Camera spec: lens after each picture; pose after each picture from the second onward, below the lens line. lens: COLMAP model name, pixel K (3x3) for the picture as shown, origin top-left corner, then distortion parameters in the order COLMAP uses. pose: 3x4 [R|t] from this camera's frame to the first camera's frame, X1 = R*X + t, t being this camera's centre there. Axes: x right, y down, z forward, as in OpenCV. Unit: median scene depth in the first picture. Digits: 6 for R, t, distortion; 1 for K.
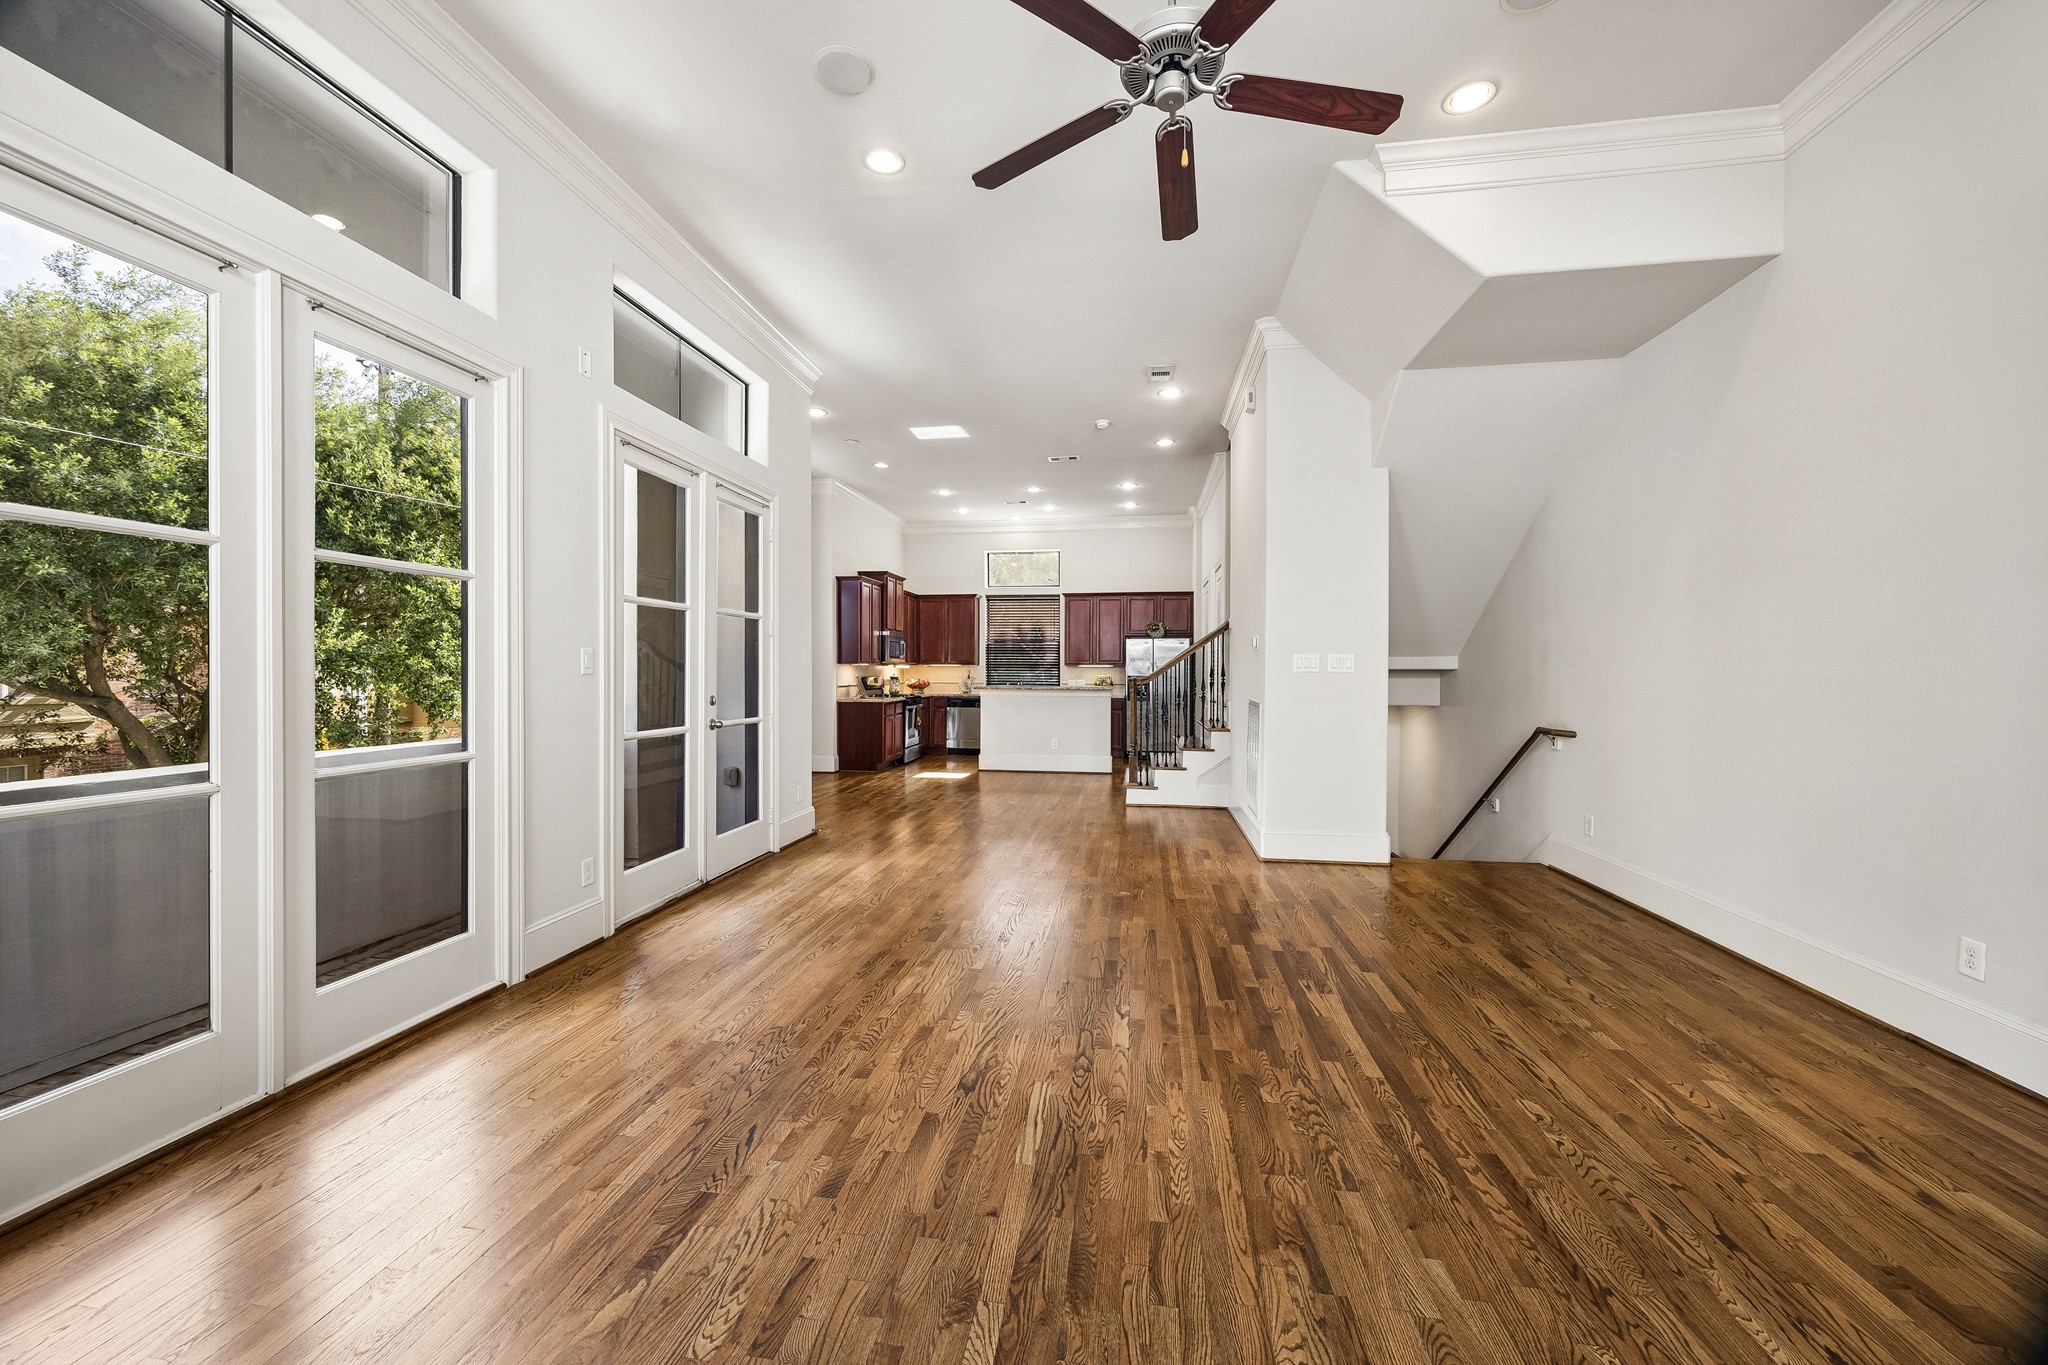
lens RADIAL K [[795.6, 0, 1006.2], [0, 795.6, 677.7], [0, 0, 1]] dist [-0.002263, 0.000081]
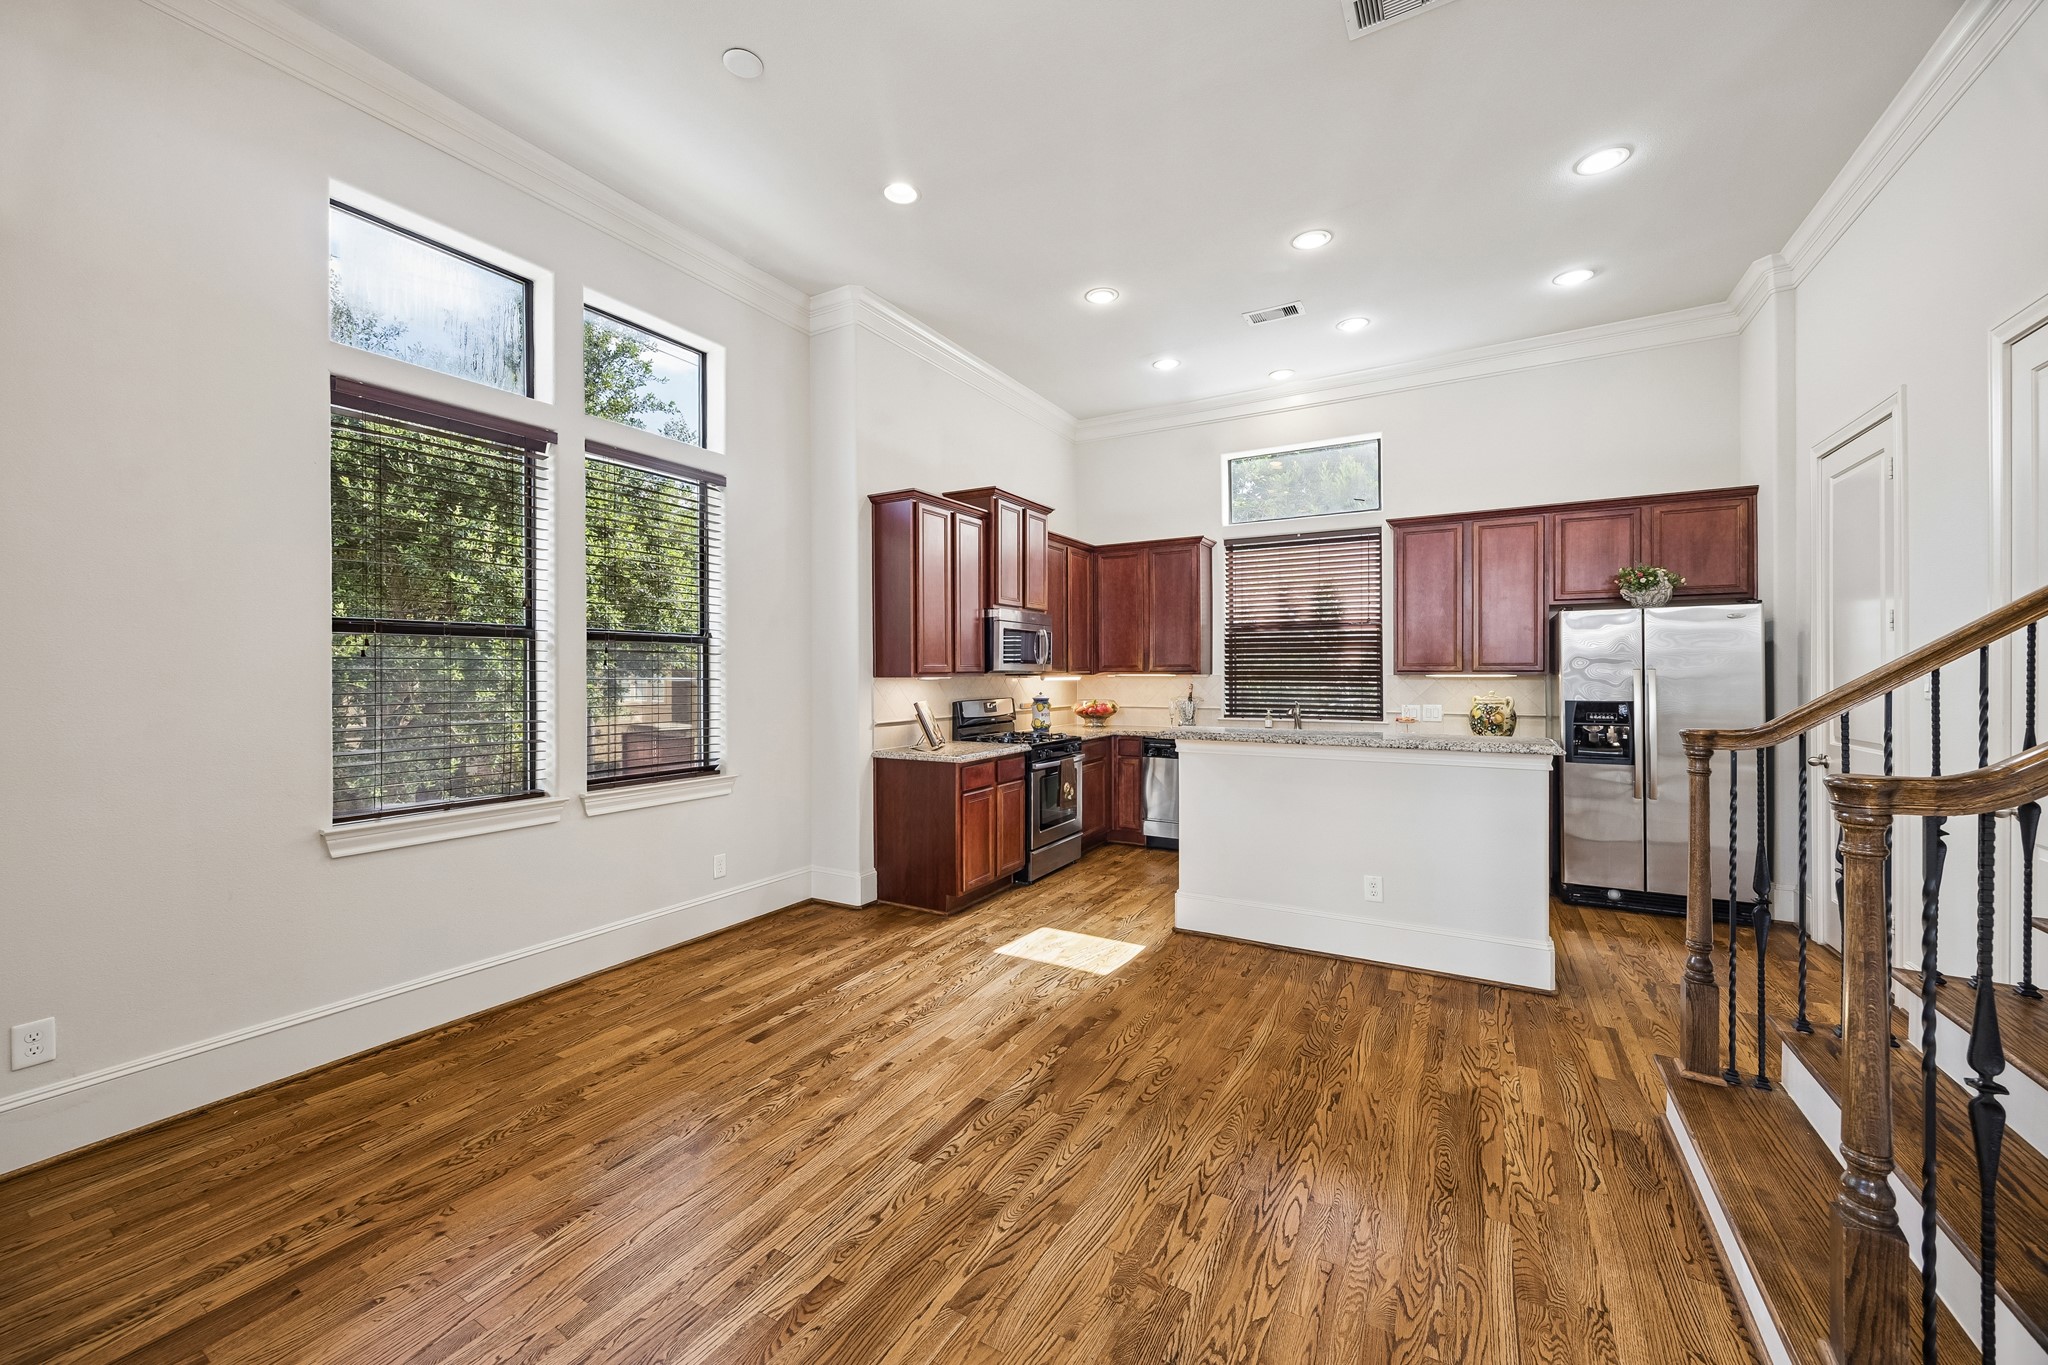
lens RADIAL K [[795.6, 0, 1006.2], [0, 795.6, 677.7], [0, 0, 1]] dist [-0.002263, 0.000081]
pose [[0.934522, -0.005192, -0.355869, 0.027443], [0.004439, 0.999986, -0.002930, -0.013716], [0.355879, 0.001158, 0.934531, 0.496186]]
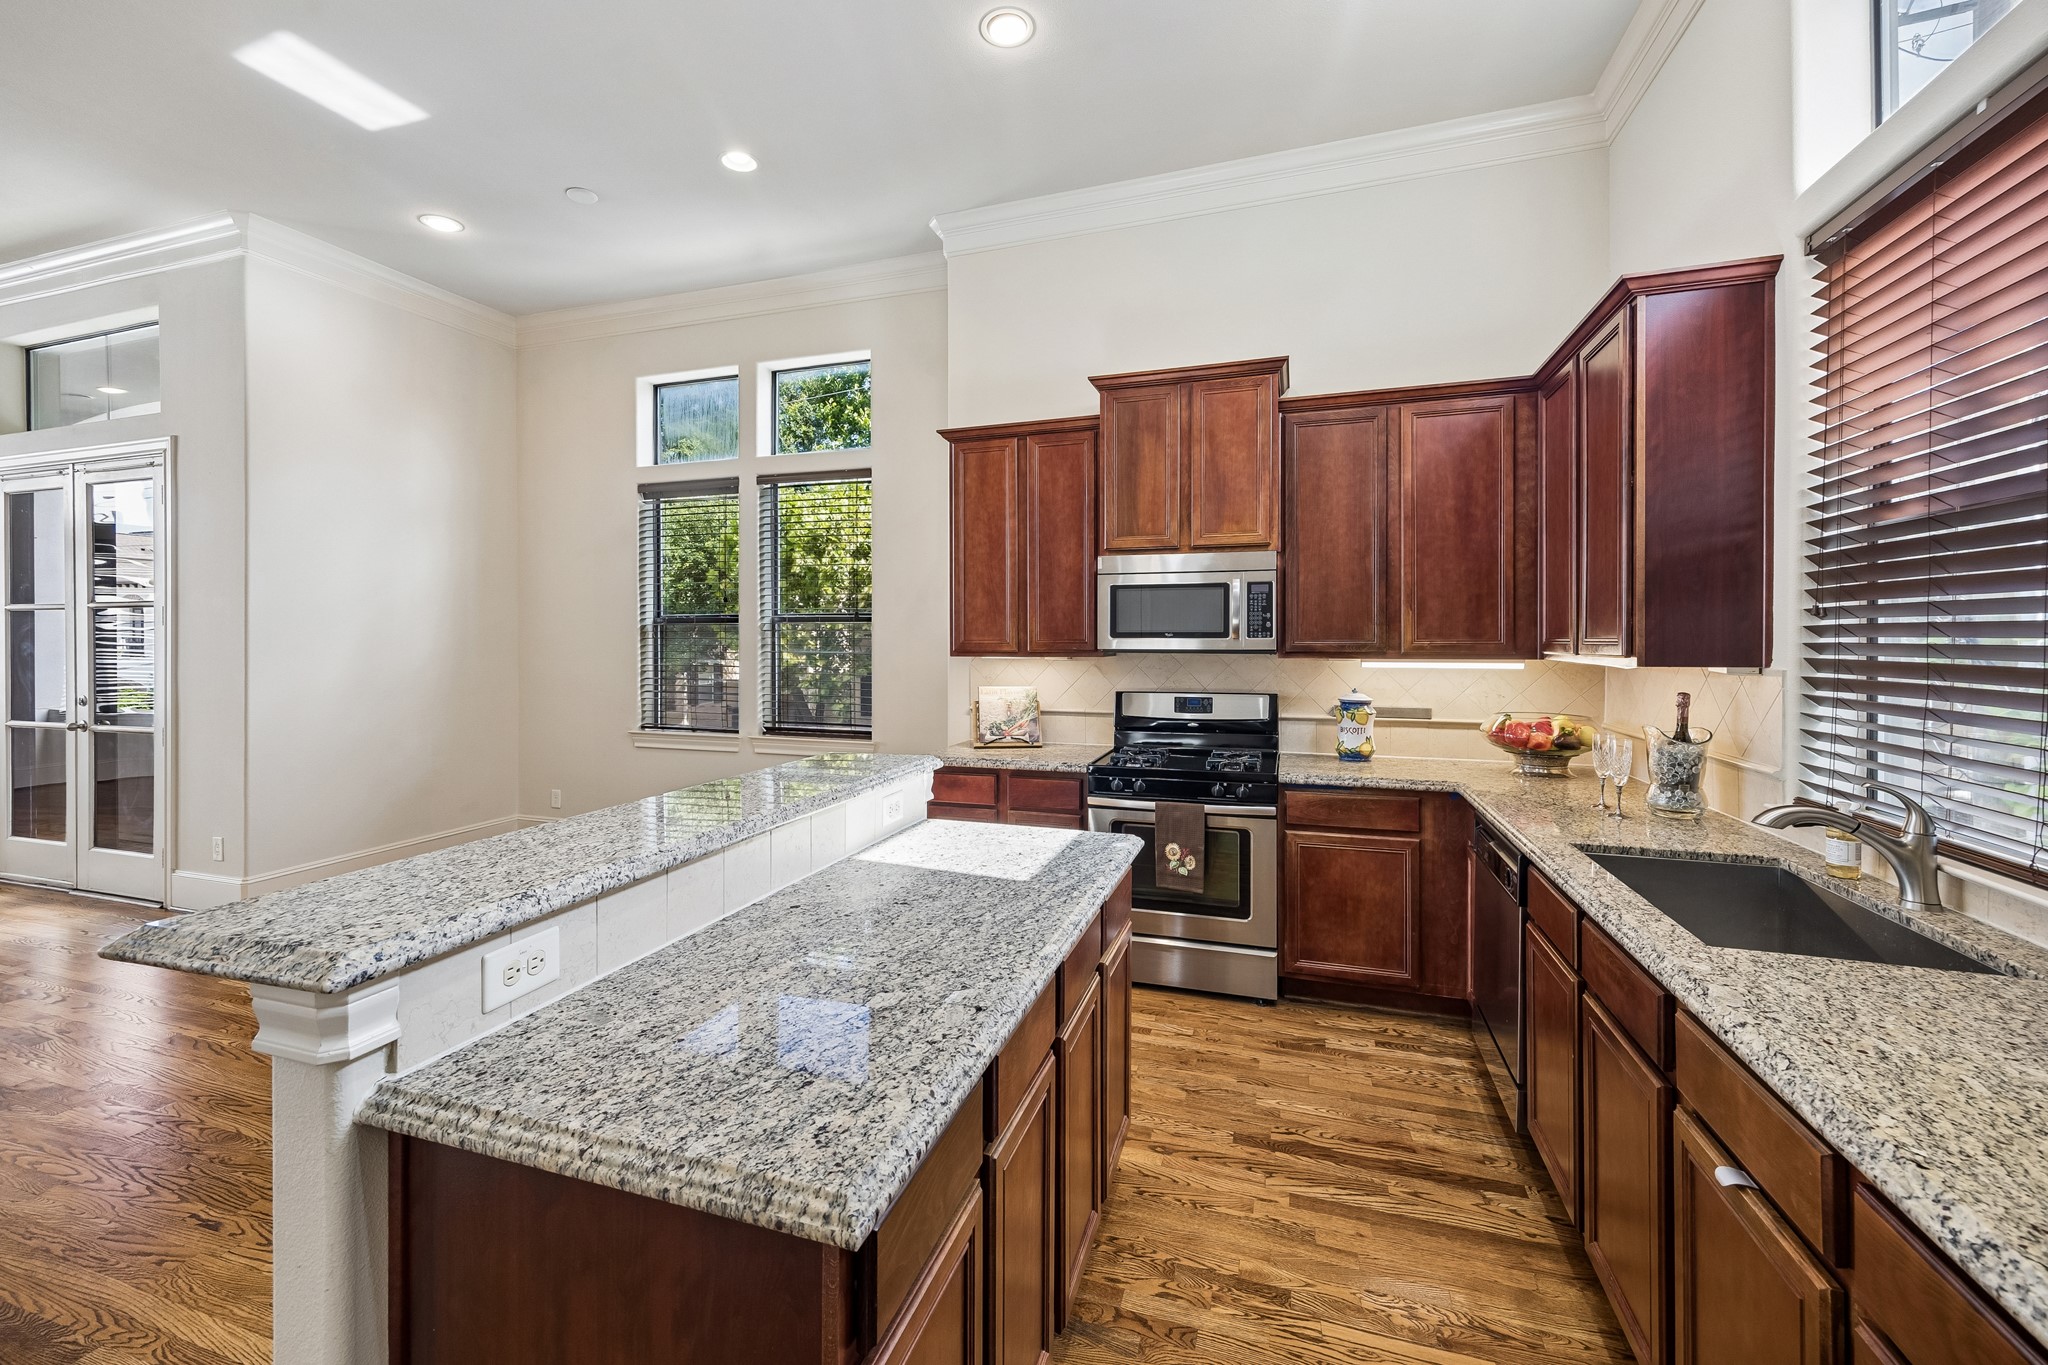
lens RADIAL K [[825.7, 0, 1015.2], [0, 825.7, 637.0], [0, 0, 1]] dist [-0.001269, 0.000015]
pose [[-0.149087, -0.008410, -0.988788, 0.178751], [-0.008970, 0.999934, -0.007153, -0.021161], [0.988783, 0.007803, -0.149153, 0.928219]]
